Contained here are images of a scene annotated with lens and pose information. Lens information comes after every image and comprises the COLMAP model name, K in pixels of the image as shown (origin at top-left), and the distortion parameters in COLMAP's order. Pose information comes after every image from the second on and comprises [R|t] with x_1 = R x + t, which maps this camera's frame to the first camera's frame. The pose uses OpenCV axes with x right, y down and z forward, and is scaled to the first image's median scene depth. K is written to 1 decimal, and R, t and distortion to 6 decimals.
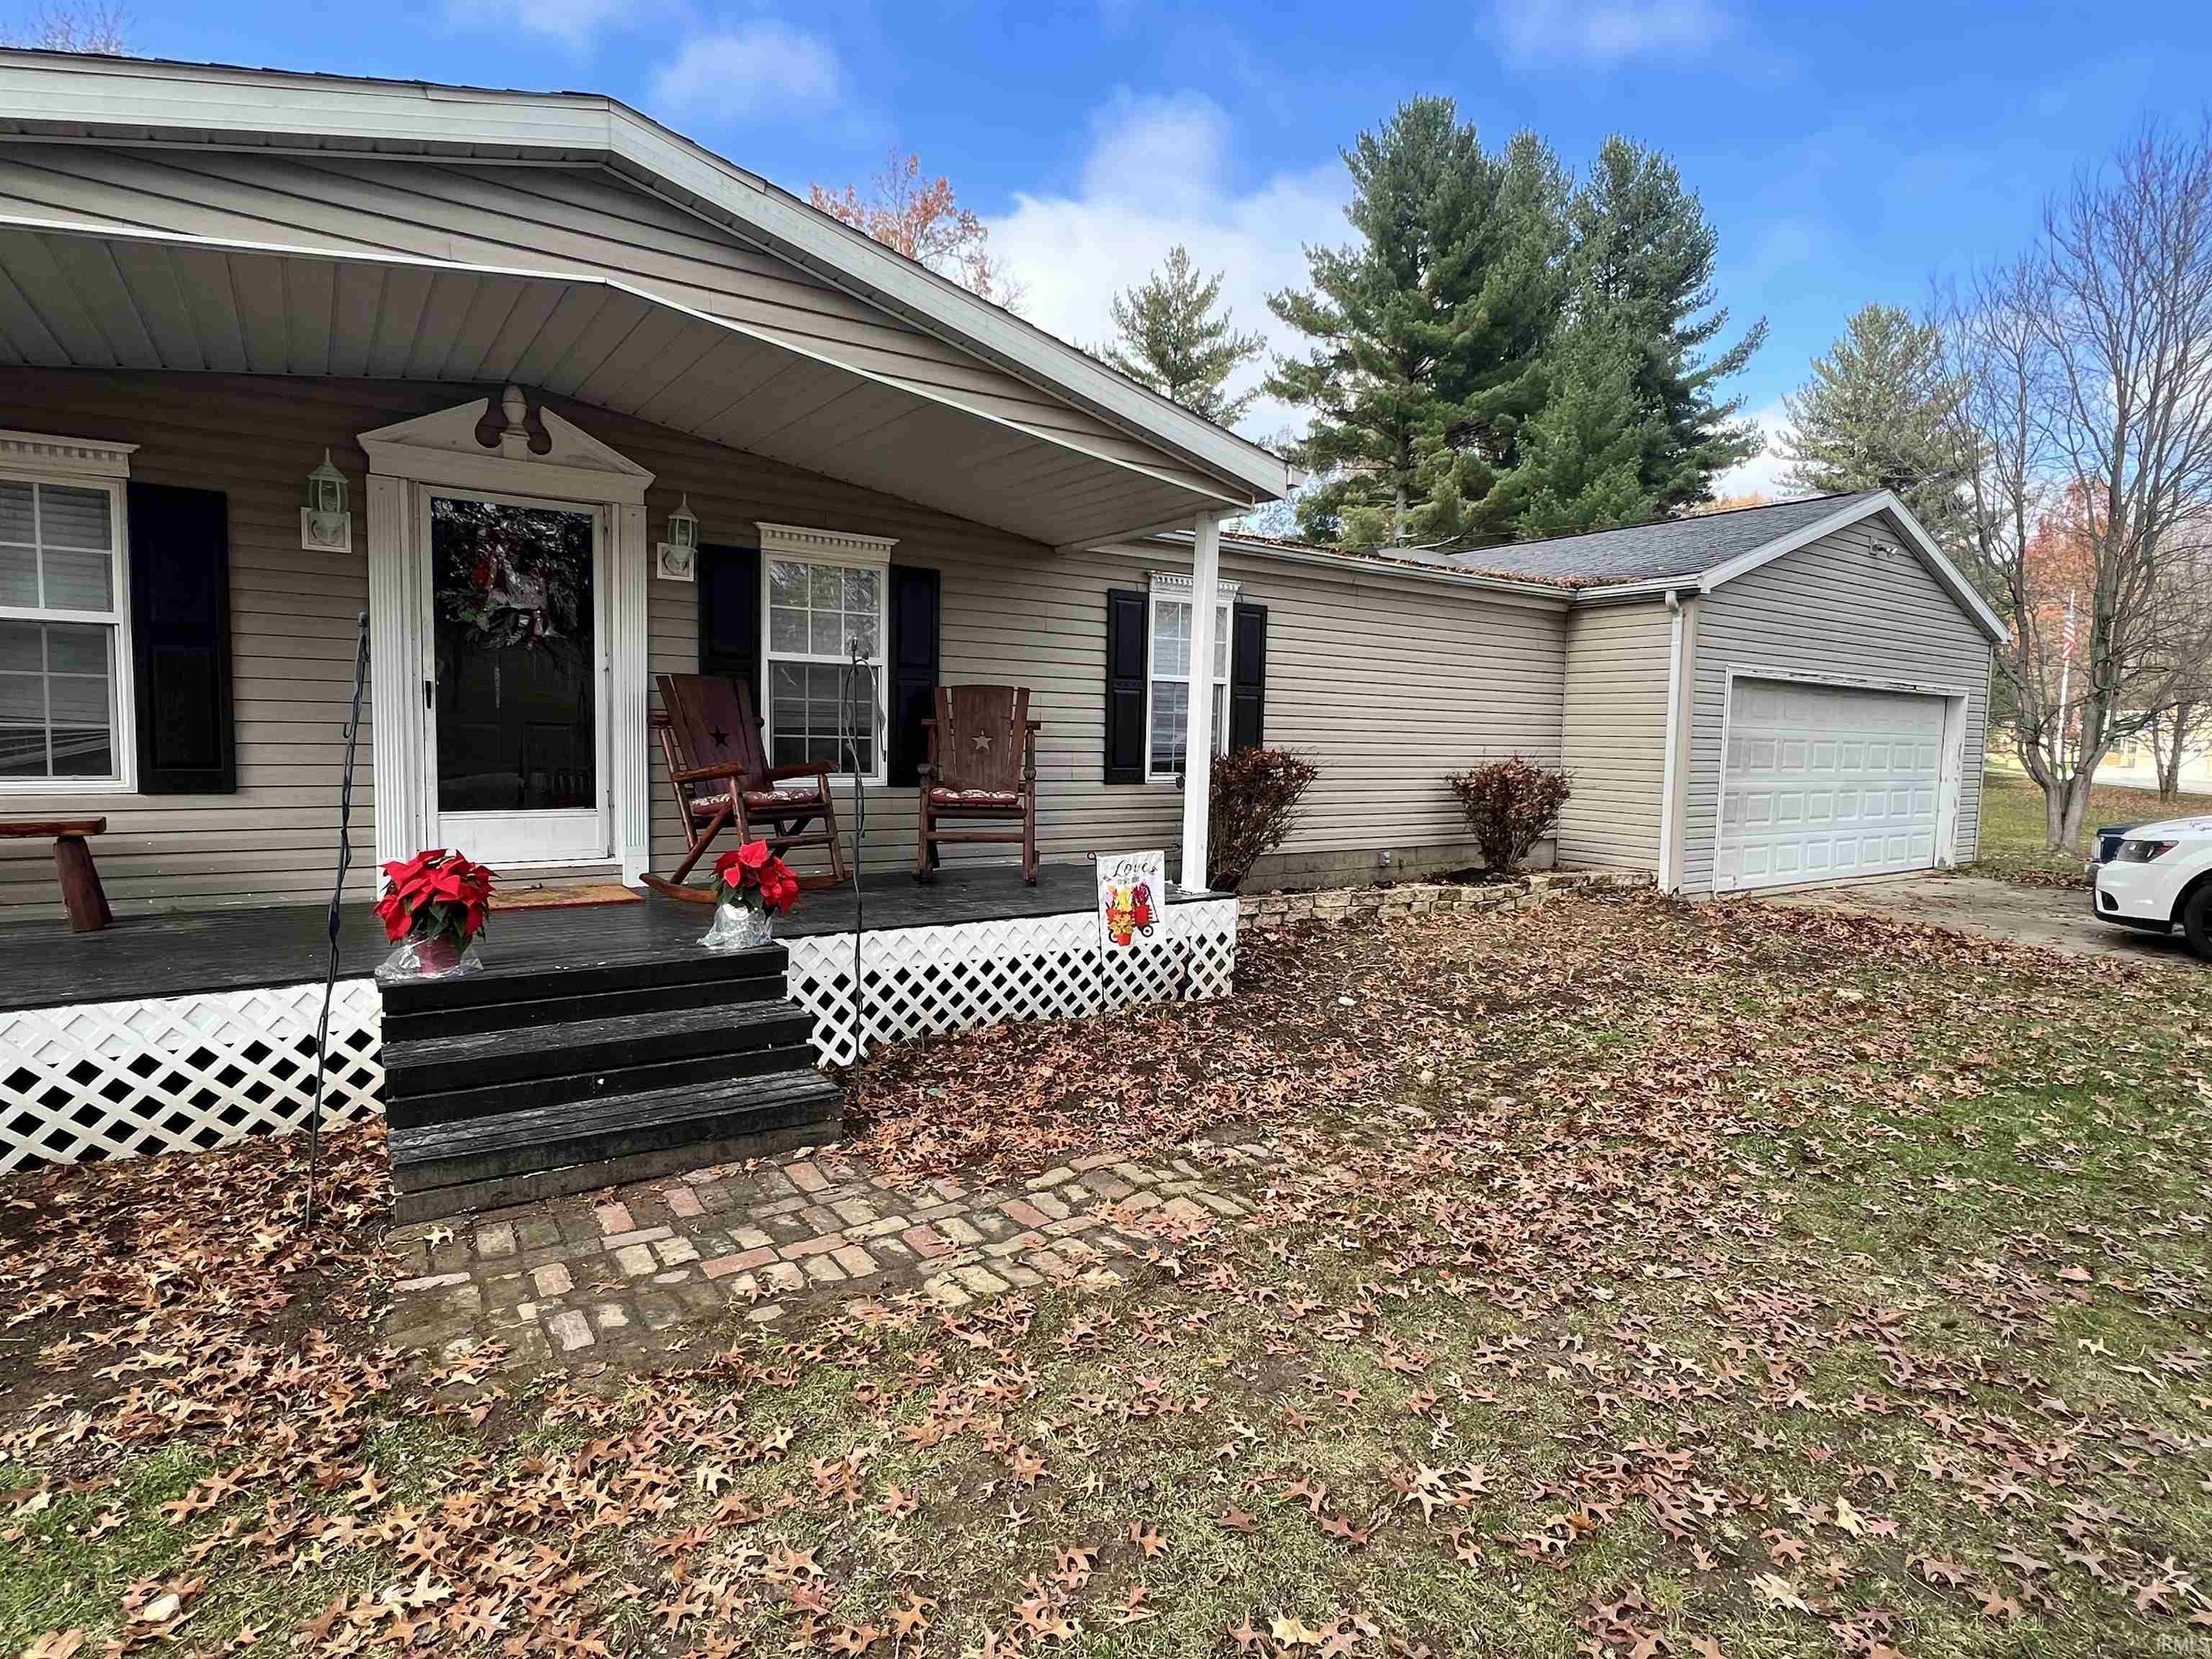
lens RADIAL K [[1126.5, 0, 1104.4], [0, 1126.5, 826.9], [0, 0, 1]] dist [-0.003583, -0.001086]
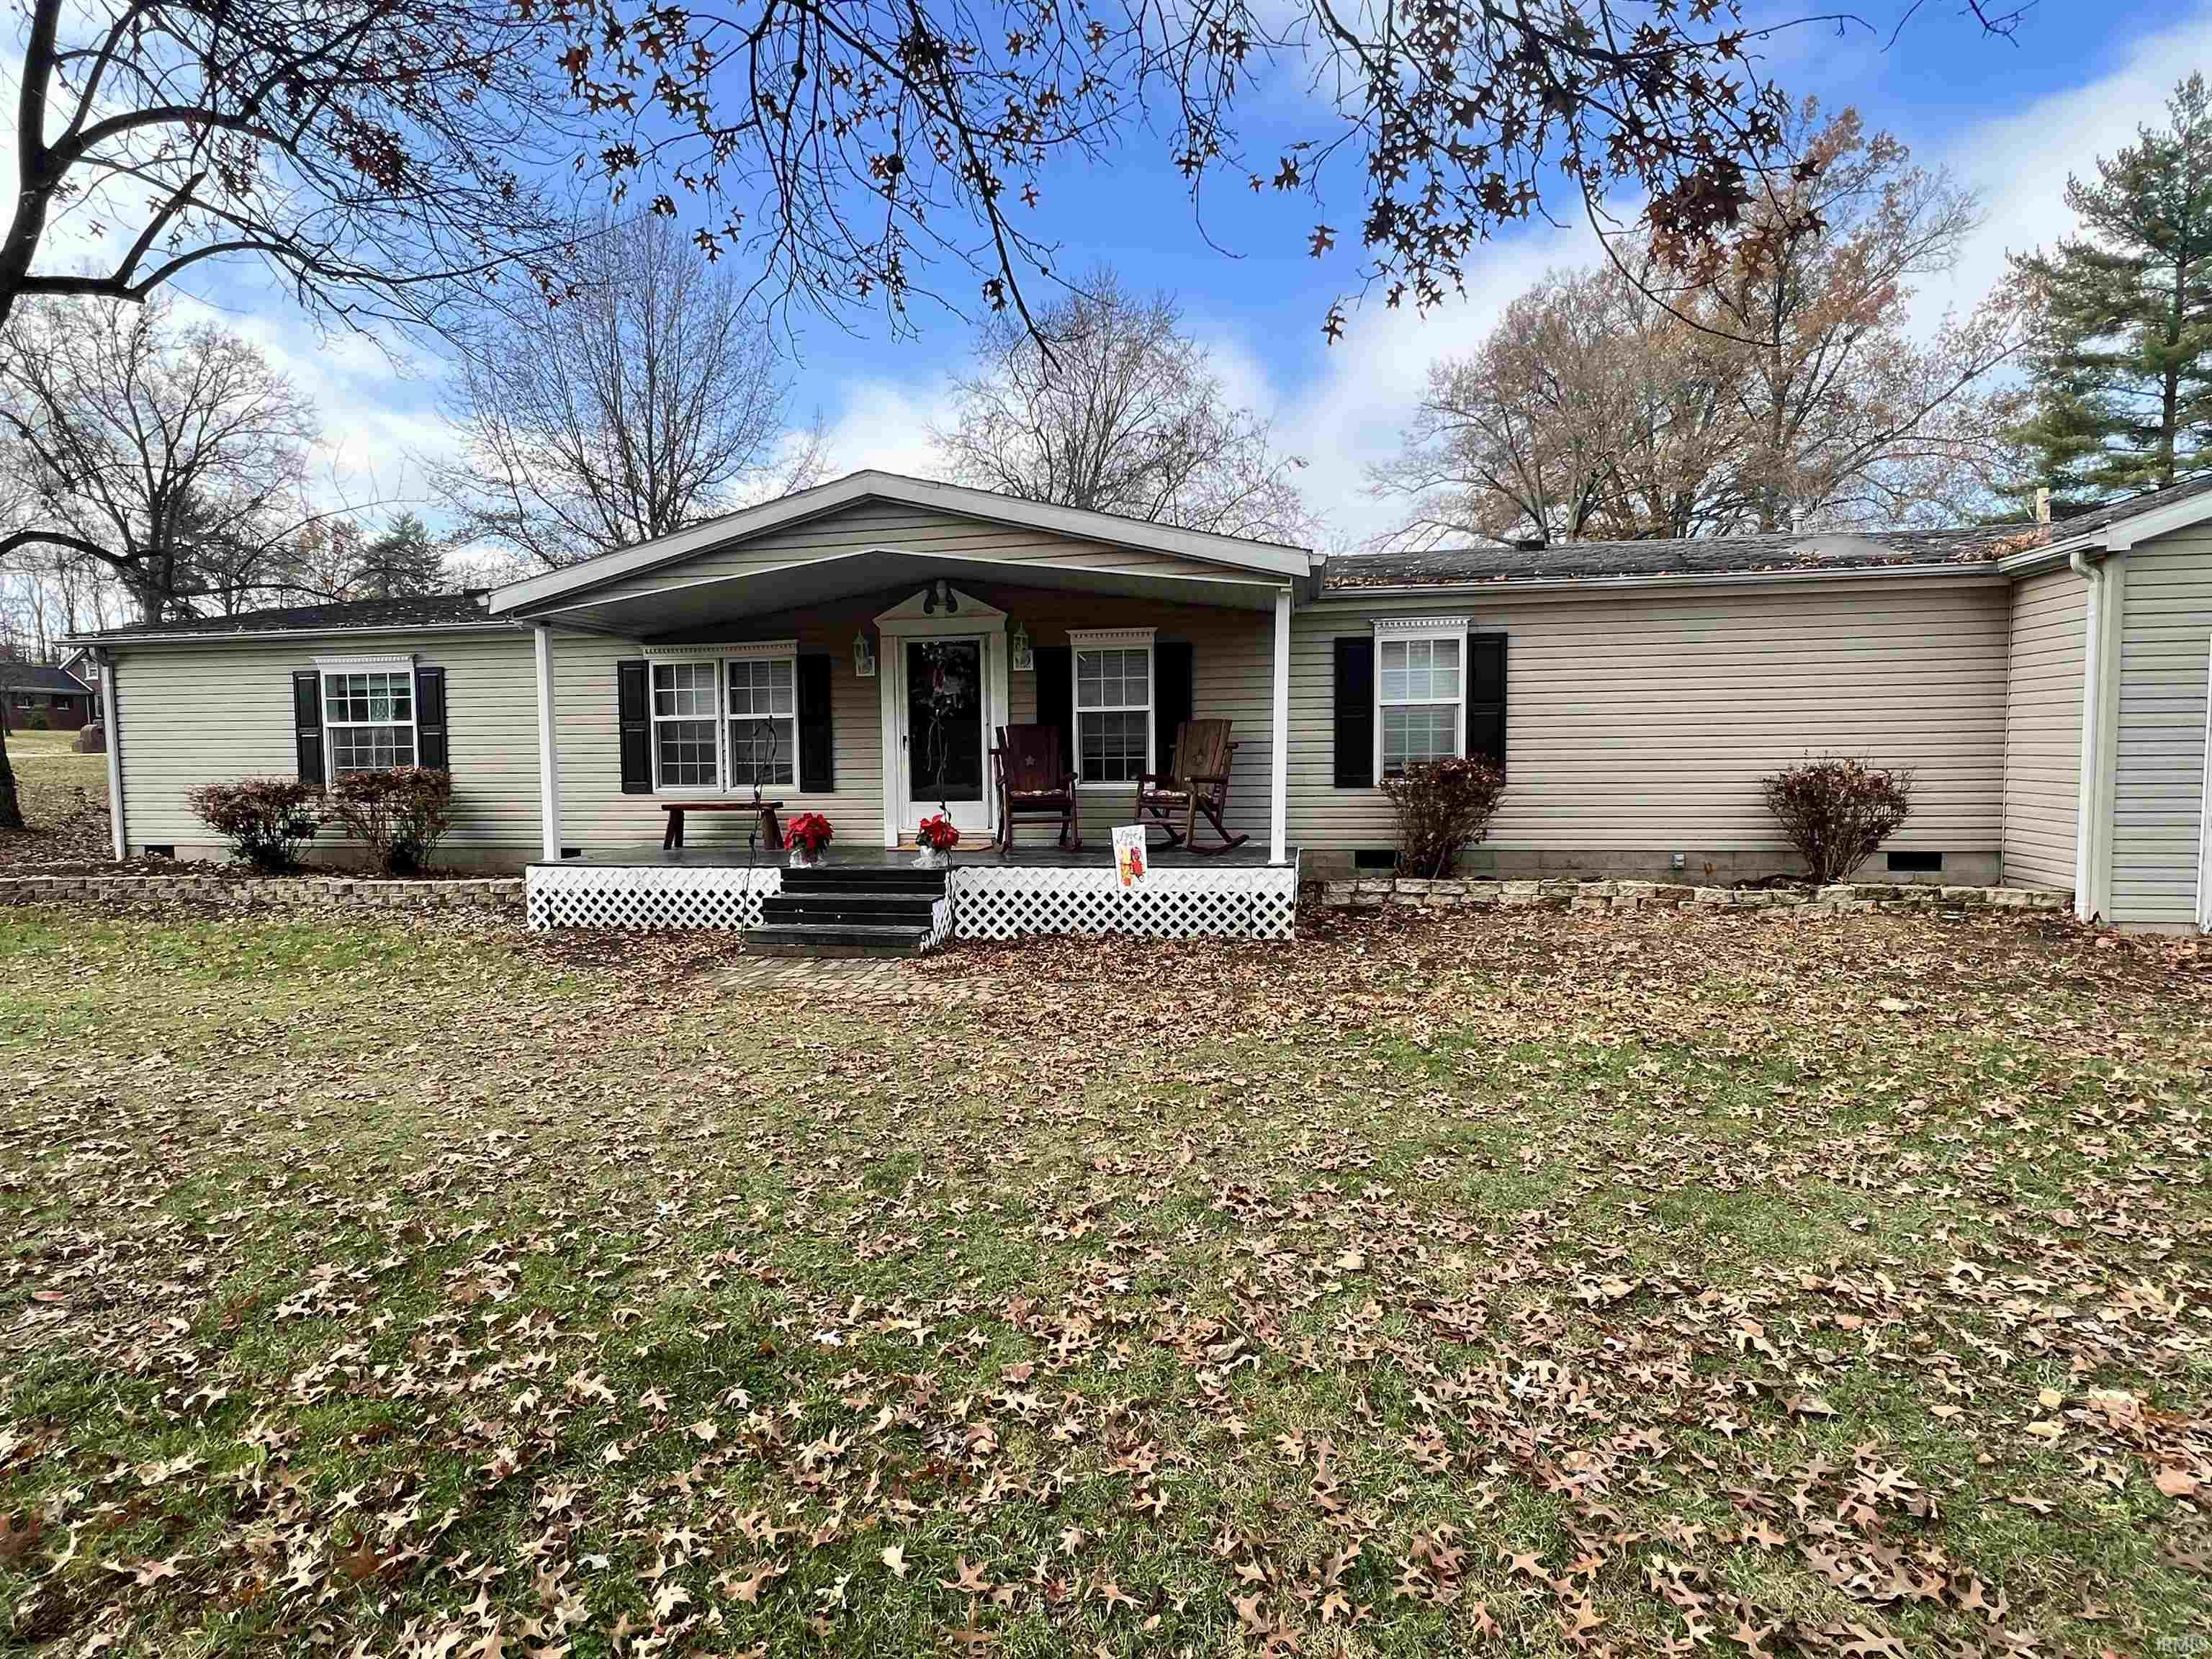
lens RADIAL K [[1126.5, 0, 1107.9], [0, 1126.5, 828.0], [0, 0, 1]] dist [-0.003583, -0.001086]
pose [[0.711780, 0.017465, -0.702185, 0.937855], [-0.028532, 0.999585, -0.004059, 0.027022], [0.701823, 0.022923, 0.711983, -0.139509]]
